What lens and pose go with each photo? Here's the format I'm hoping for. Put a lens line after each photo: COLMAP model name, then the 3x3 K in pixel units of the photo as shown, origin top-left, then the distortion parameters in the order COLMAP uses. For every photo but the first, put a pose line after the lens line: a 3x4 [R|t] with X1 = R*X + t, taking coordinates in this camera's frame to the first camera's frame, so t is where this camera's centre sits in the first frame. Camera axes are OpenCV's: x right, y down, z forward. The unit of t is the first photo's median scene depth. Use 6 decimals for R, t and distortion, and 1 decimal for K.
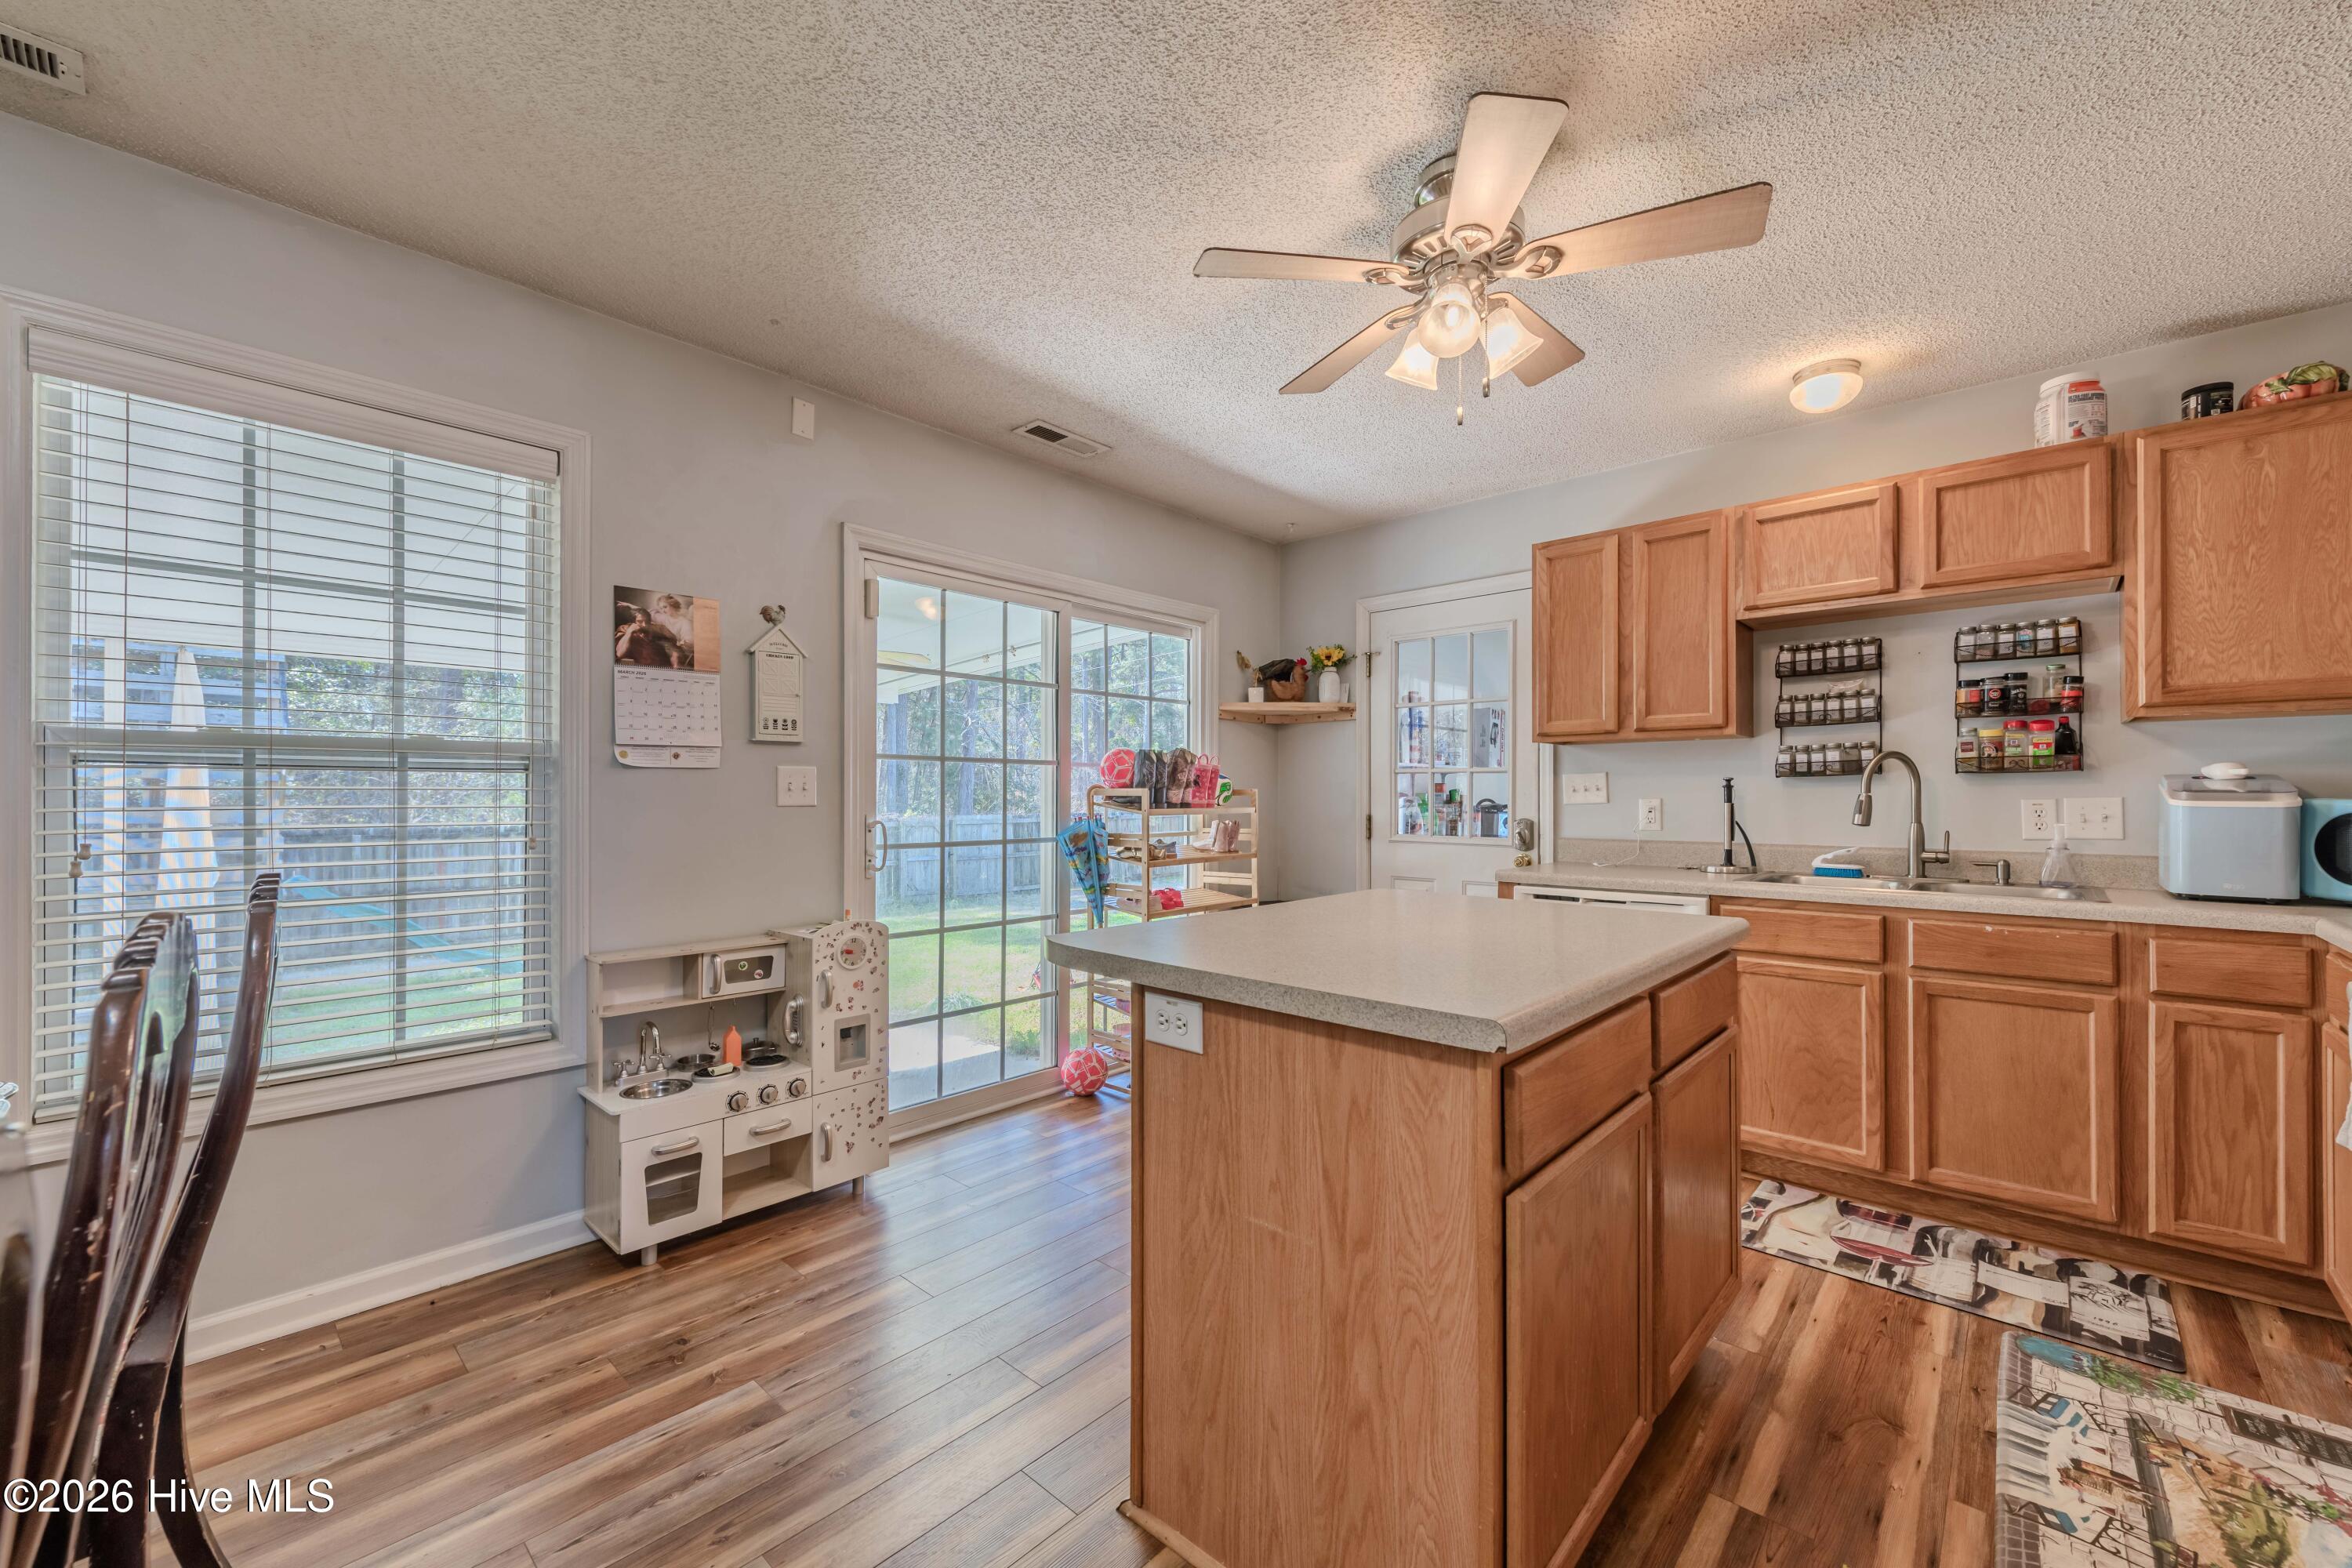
lens RADIAL K [[931.4, 0, 1187.3], [0, 931.4, 790.6], [0, 0, 1]] dist [0.015061, -0.007498]
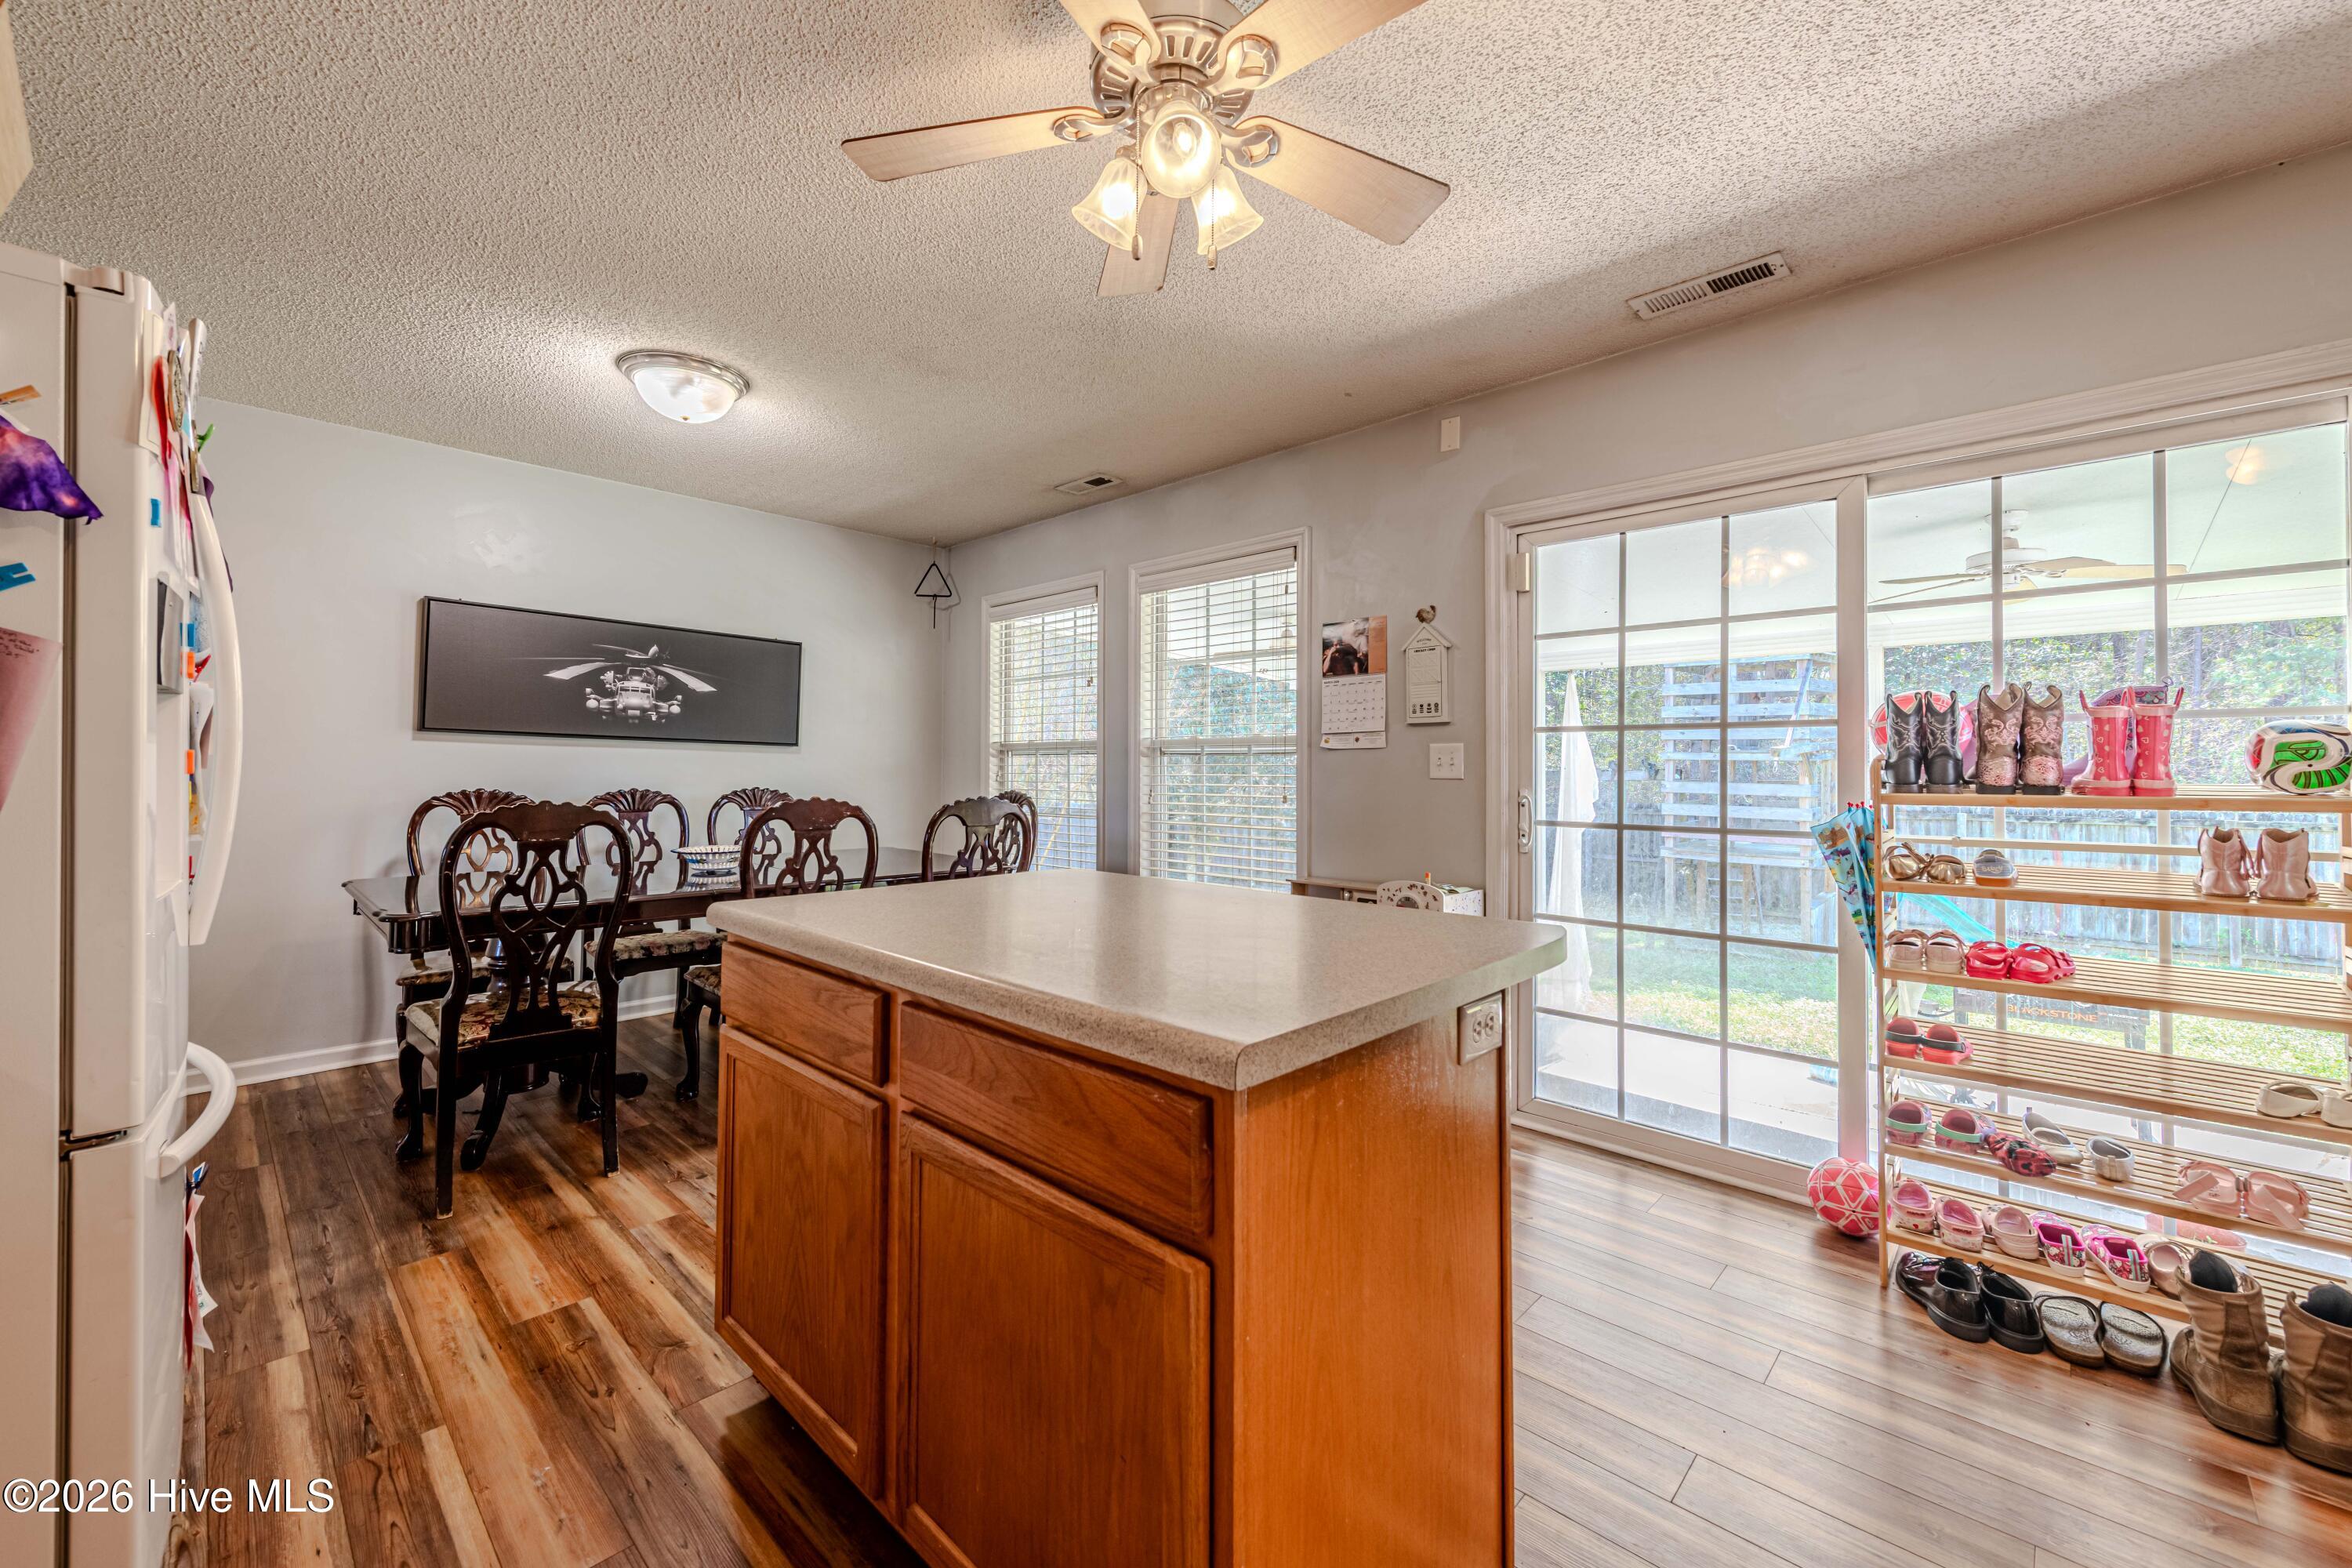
lens RADIAL K [[905.3, 0, 1127.4], [0, 905.3, 767.0], [0, 0, 1]] dist [0.026006, -0.012998]
pose [[-0.045602, -0.002457, -0.998957, 0.718357], [0.002160, 0.999994, -0.002558, 0.004230], [0.998957, -0.002274, -0.045596, 0.687469]]
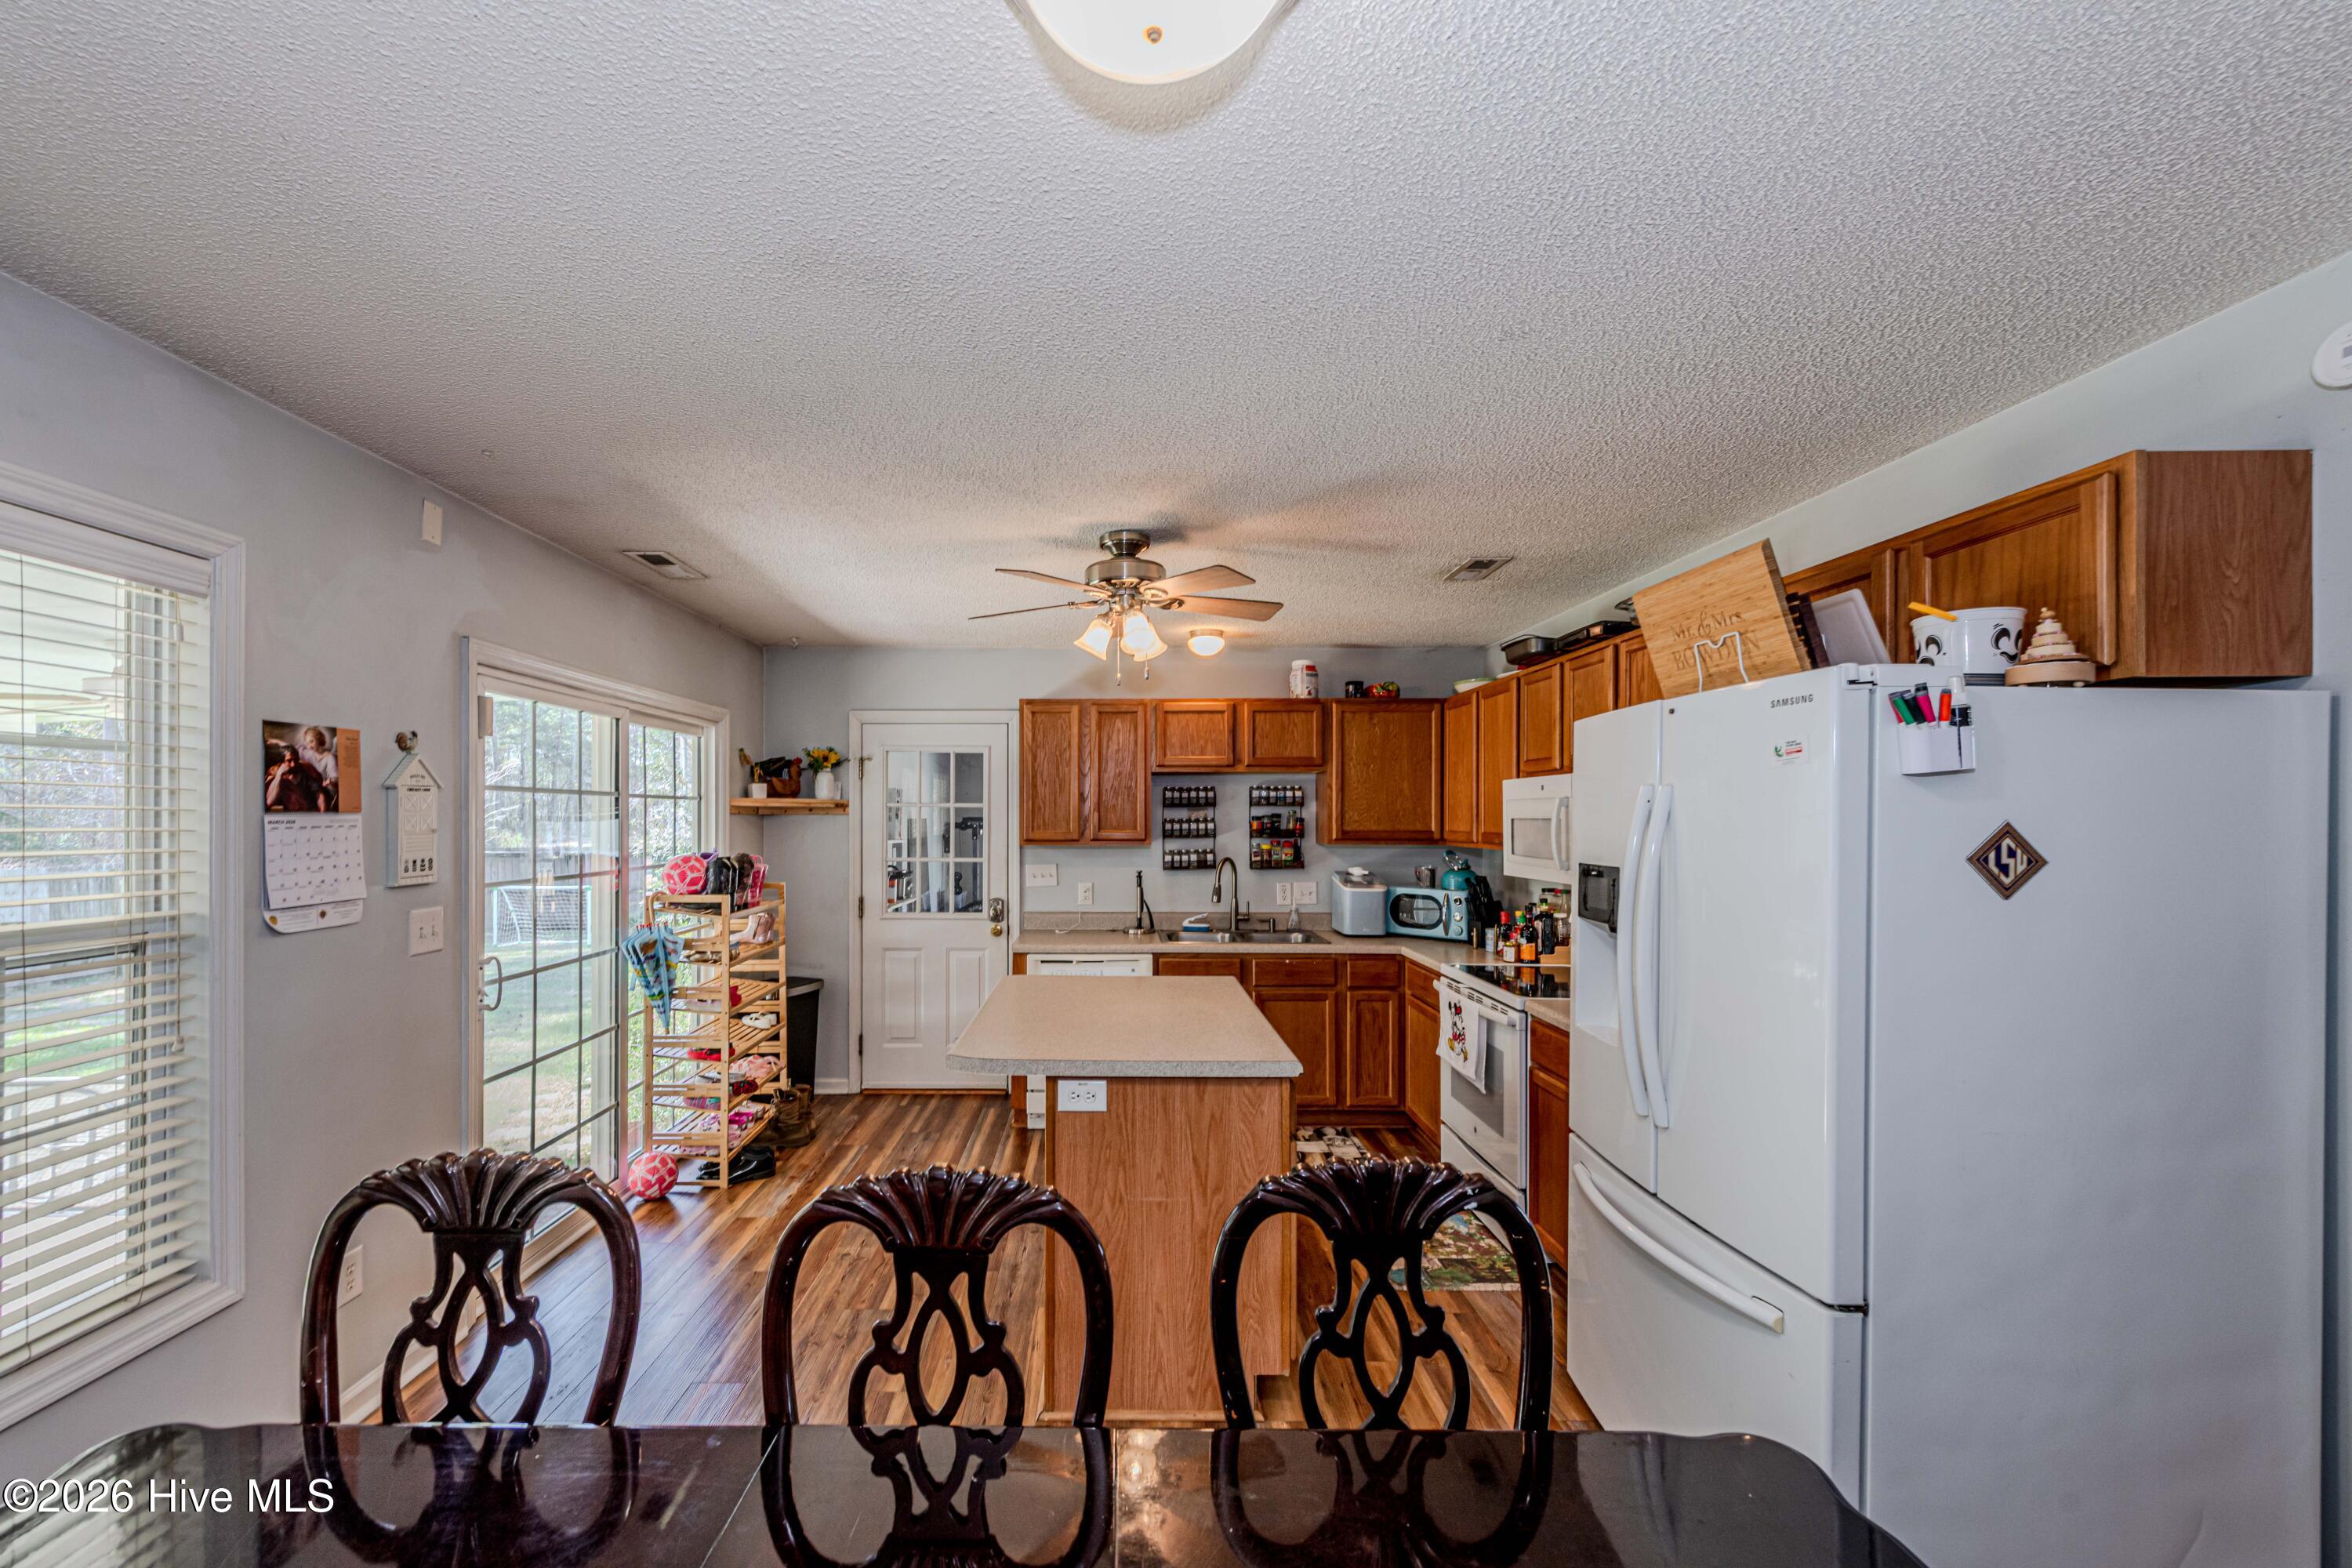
lens RADIAL K [[945.3, 0, 1106.1], [0, 945.3, 810.1], [0, 0, 1]] dist [0.013772, 0.000032]
pose [[0.739006, 0.002618, 0.673694, -0.569394], [-0.004487, 0.999989, 0.001036, -0.128876], [-0.673684, -0.003789, 0.739010, -0.121546]]
